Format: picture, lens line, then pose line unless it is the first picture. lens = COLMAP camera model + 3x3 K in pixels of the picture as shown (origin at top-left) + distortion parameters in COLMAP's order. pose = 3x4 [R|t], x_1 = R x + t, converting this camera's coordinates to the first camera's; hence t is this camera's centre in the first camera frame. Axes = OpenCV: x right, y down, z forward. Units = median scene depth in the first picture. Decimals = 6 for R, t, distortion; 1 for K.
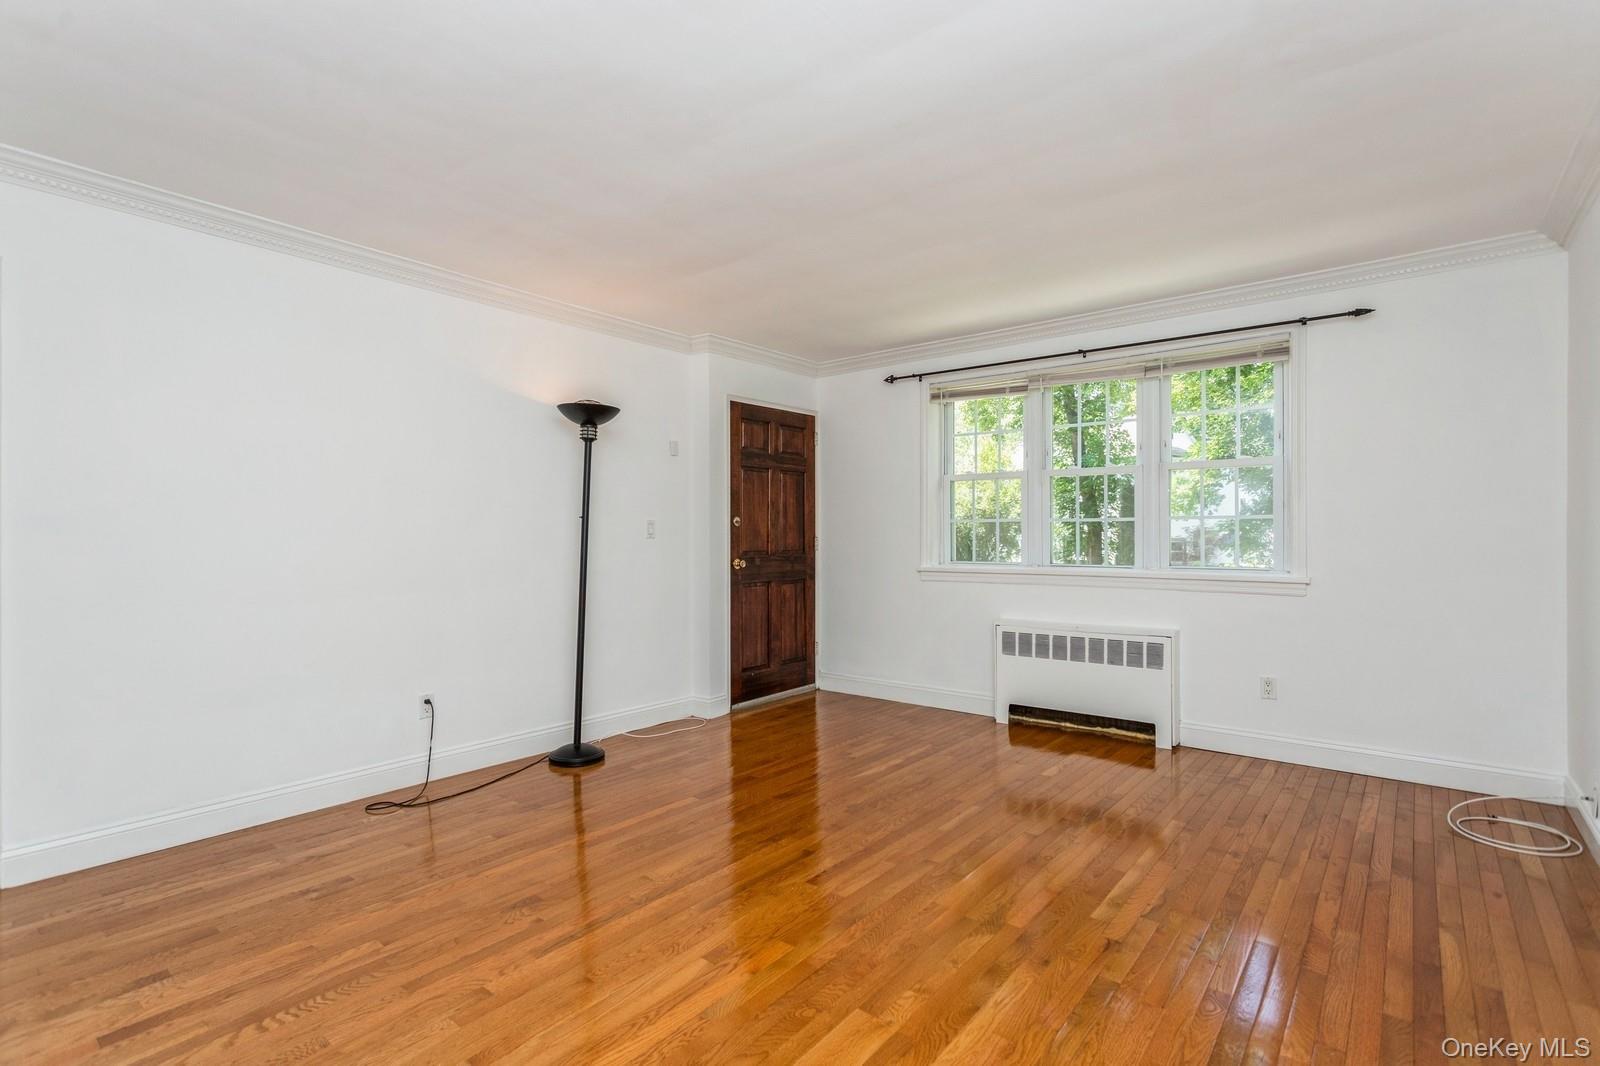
lens RADIAL K [[758.0, 0, 796.4], [0, 758.0, 536.5], [0, 0, 1]] dist [0.004128, 0.001442]
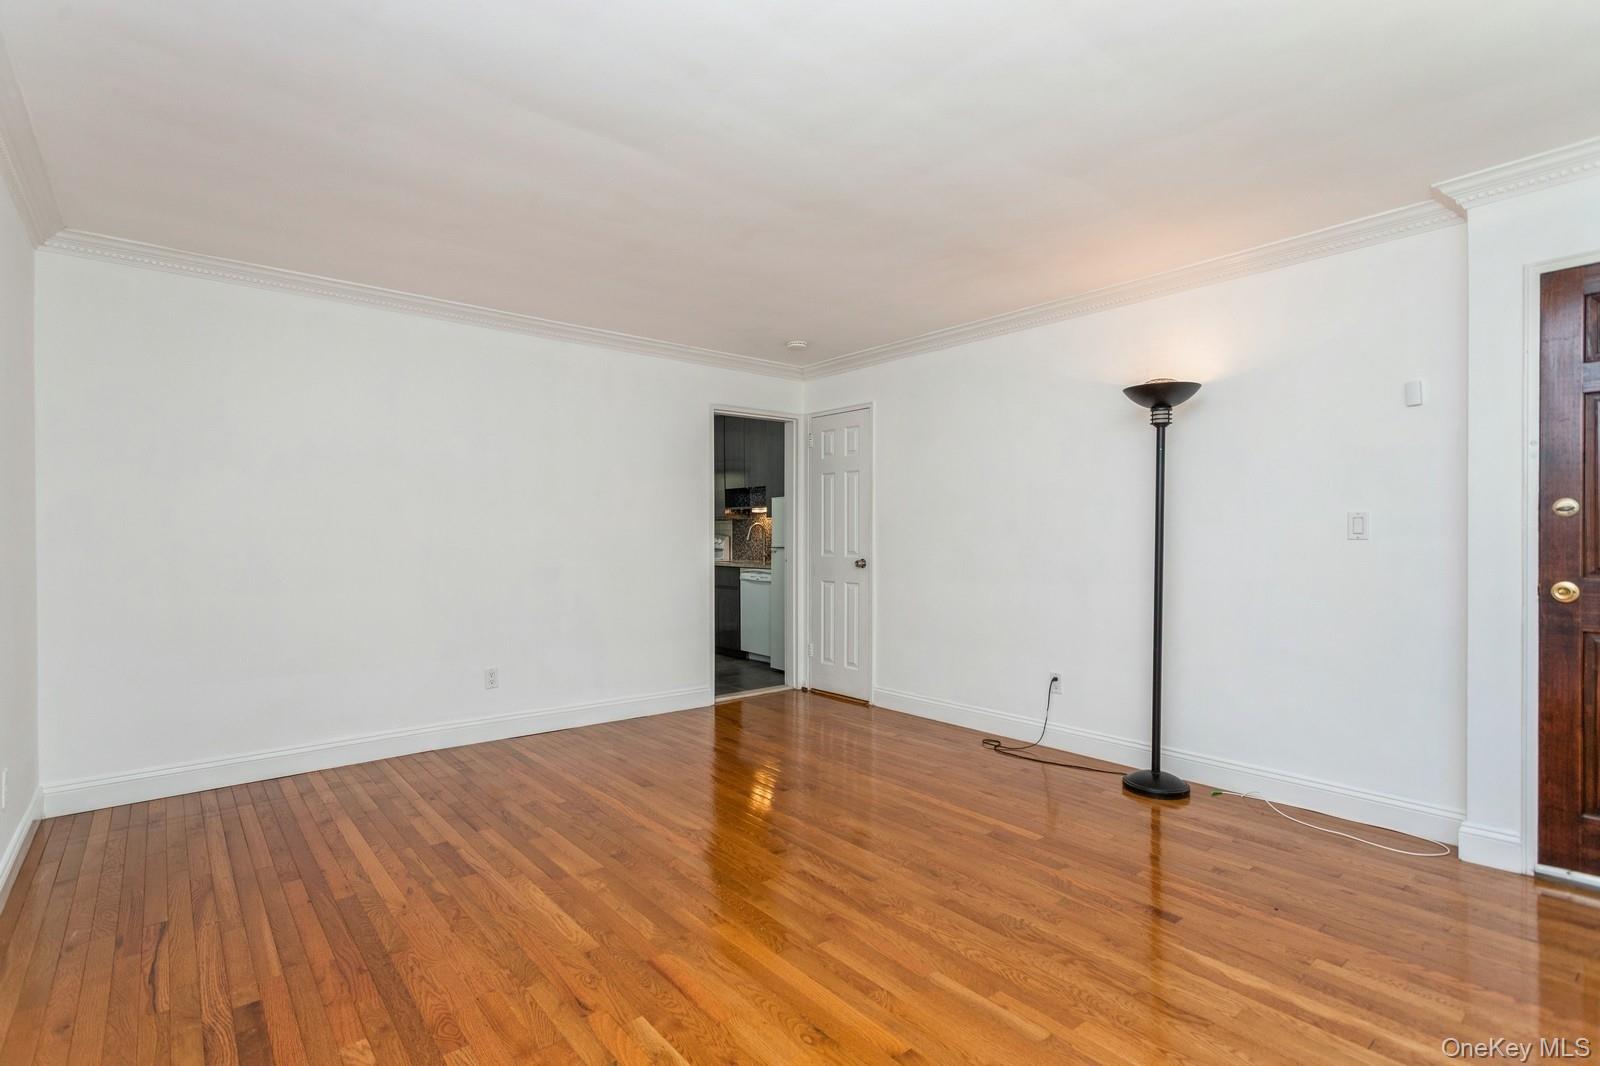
lens RADIAL K [[758.0, 0, 794.2], [0, 758.0, 532.2], [0, 0, 1]] dist [0.004128, 0.001442]
pose [[-0.197156, -0.005155, -0.980359, 0.637859], [-0.000902, 0.999987, -0.005076, -0.000485], [0.980372, -0.000116, -0.197158, 0.736439]]
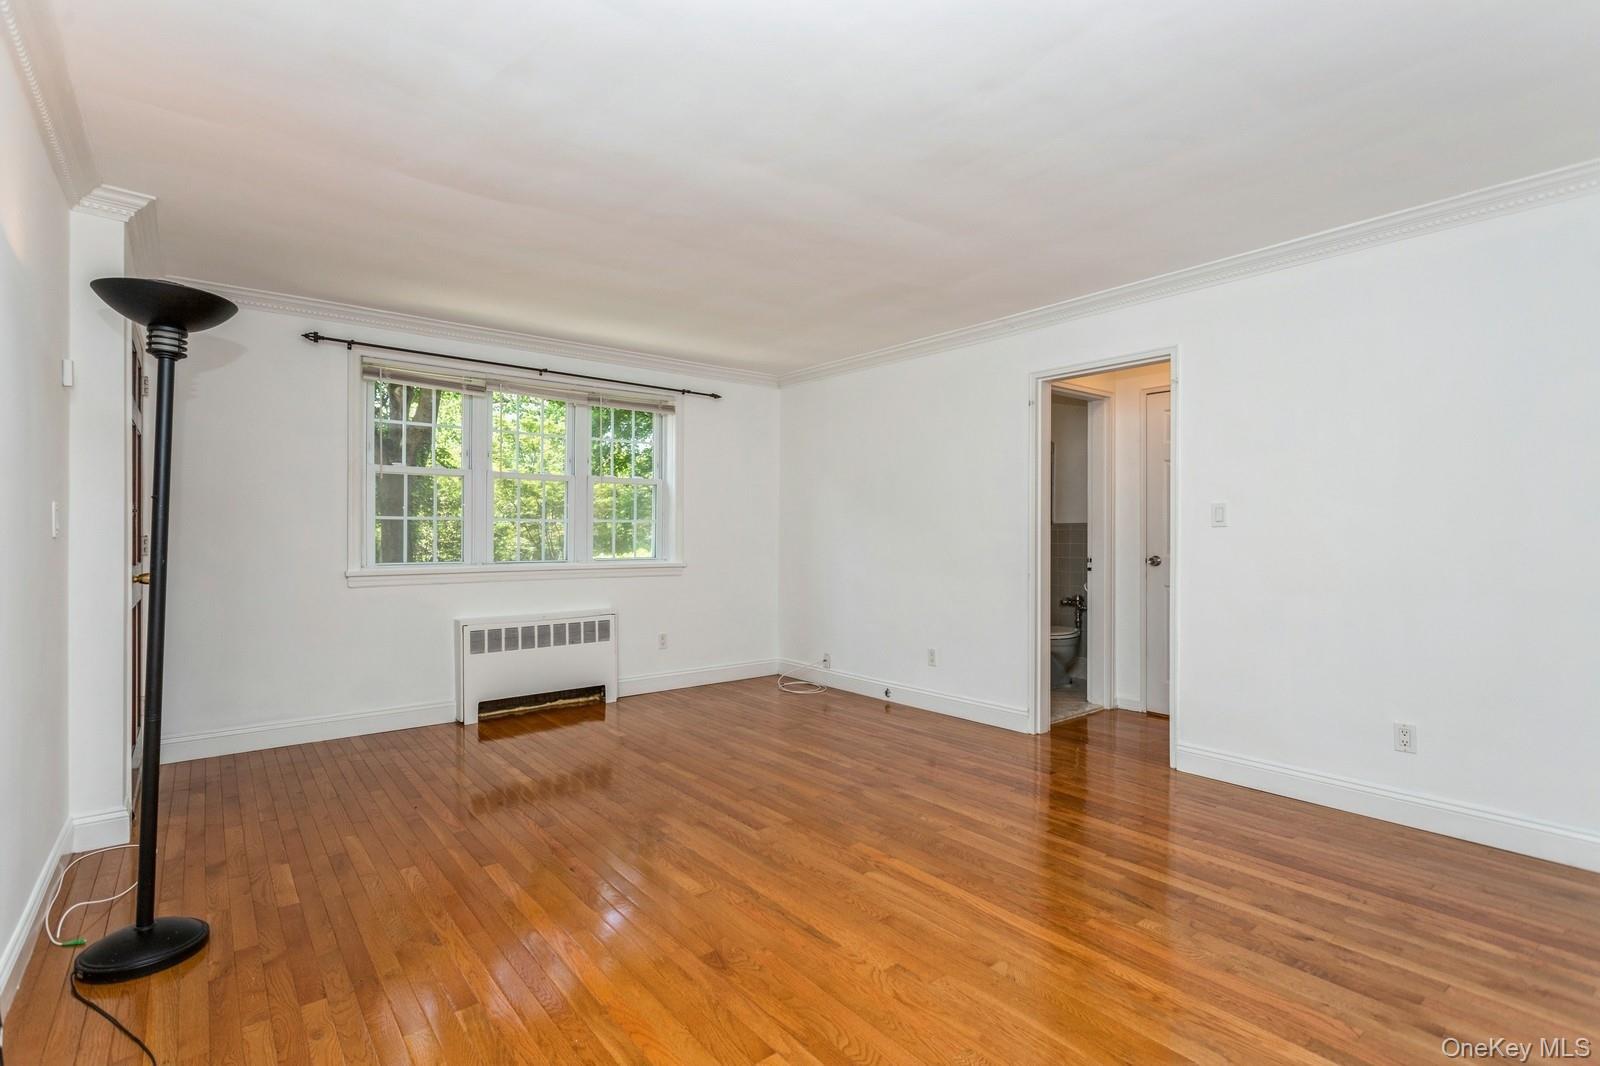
lens RADIAL K [[758.0, 0, 793.1], [0, 758.0, 536.2], [0, 0, 1]] dist [0.004128, 0.001442]
pose [[0.216188, 0.000621, 0.976352, -0.687767], [0.001649, 0.999998, -0.001001, 0.003436], [-0.976350, 0.001826, 0.216186, 0.428386]]
